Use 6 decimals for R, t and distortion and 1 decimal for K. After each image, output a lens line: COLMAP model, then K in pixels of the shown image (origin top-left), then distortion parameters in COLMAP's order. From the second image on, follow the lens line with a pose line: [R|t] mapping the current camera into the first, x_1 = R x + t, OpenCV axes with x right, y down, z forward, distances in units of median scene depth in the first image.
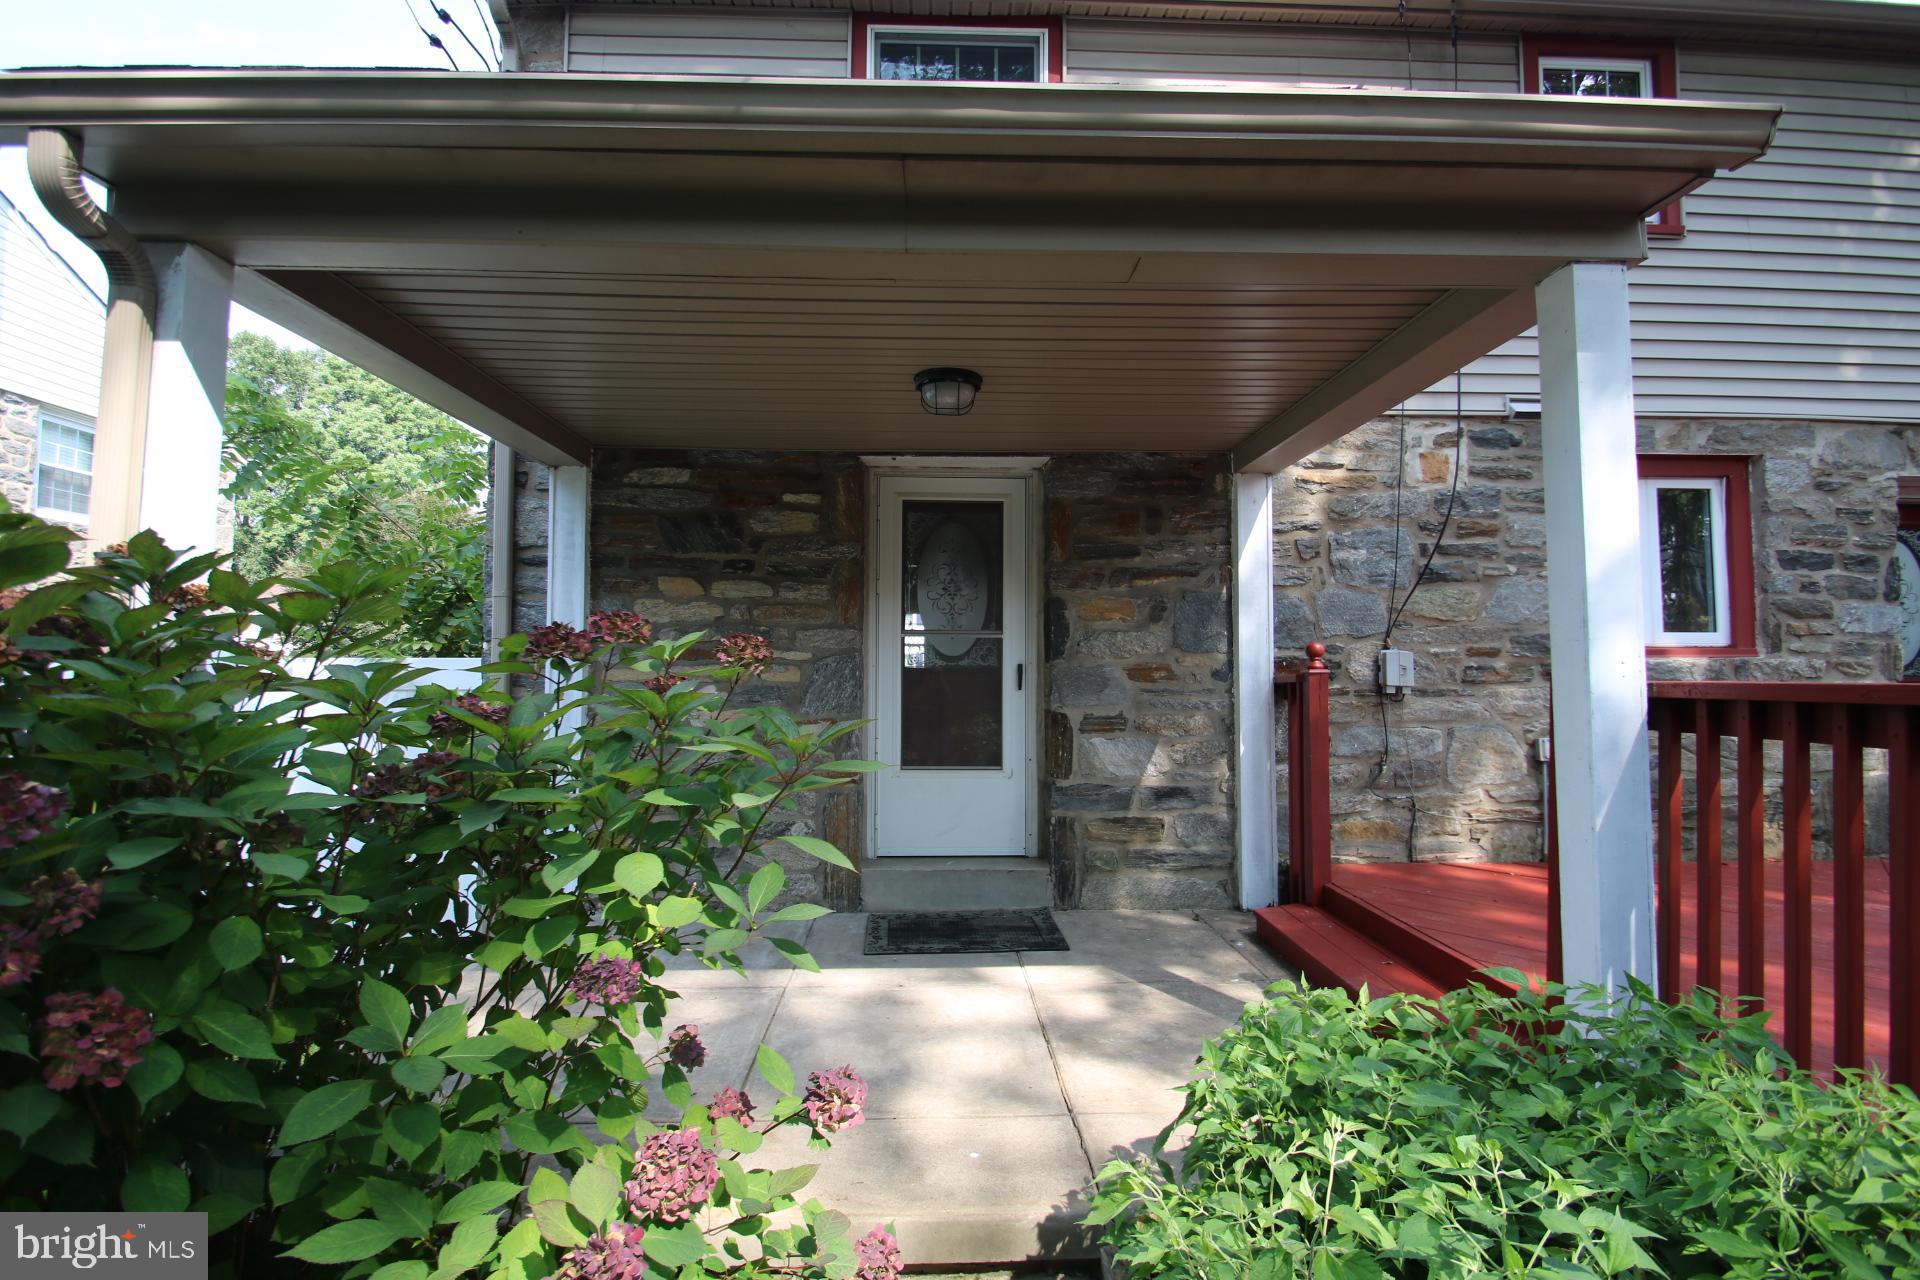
lens RADIAL K [[878.1, 0, 966.8], [0, 878.1, 641.1], [0, 0, 1]] dist [0.002129, -0.011489]
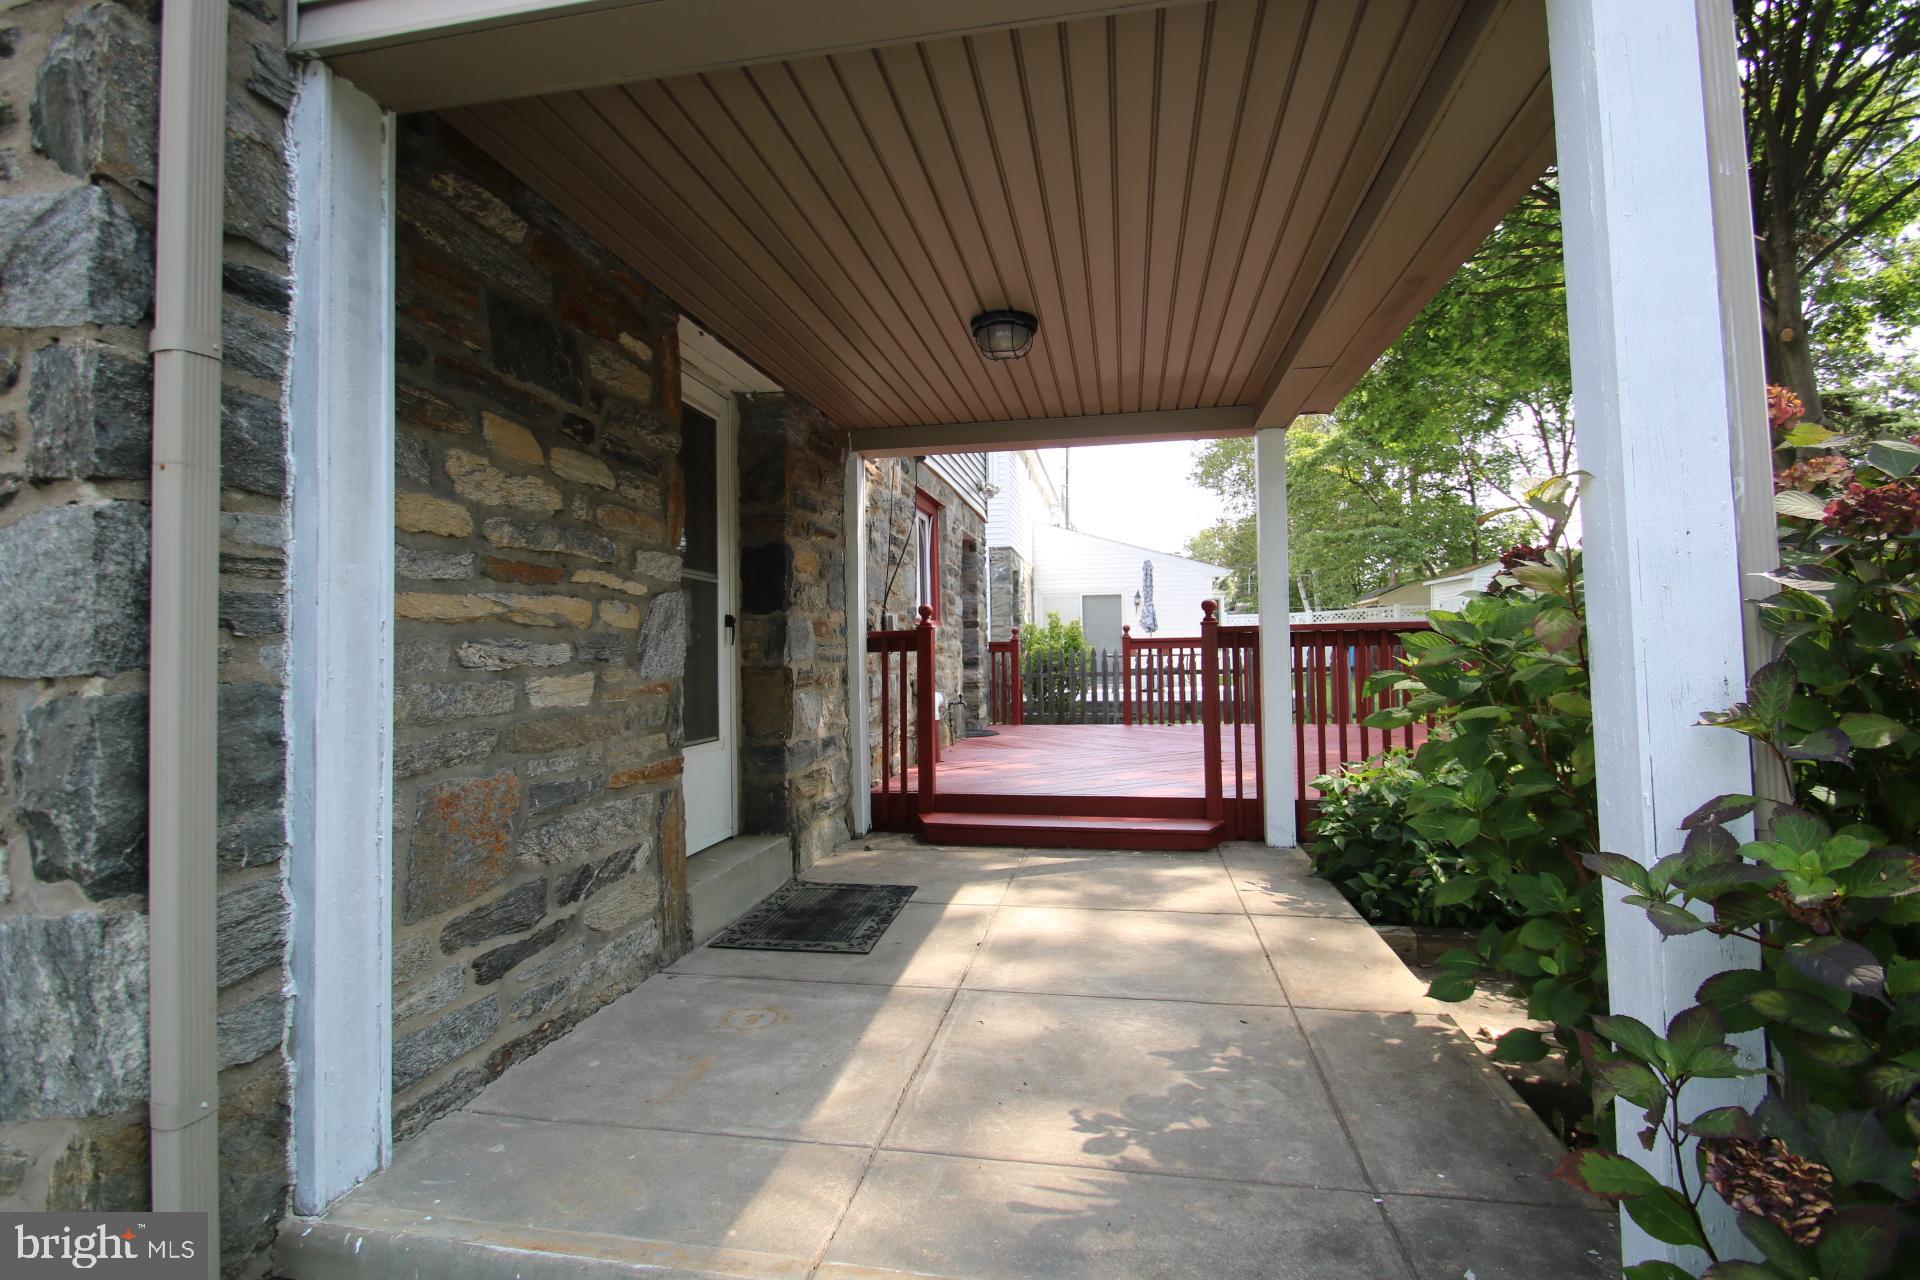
lens RADIAL K [[878.1, 0, 969.5], [0, 878.1, 645.3], [0, 0, 1]] dist [0.002129, -0.011489]
pose [[0.217064, 0.003166, 0.976152, -0.773282], [-0.016760, 0.999859, 0.000484, 0.054198], [-0.976013, -0.016466, 0.217087, 0.619344]]
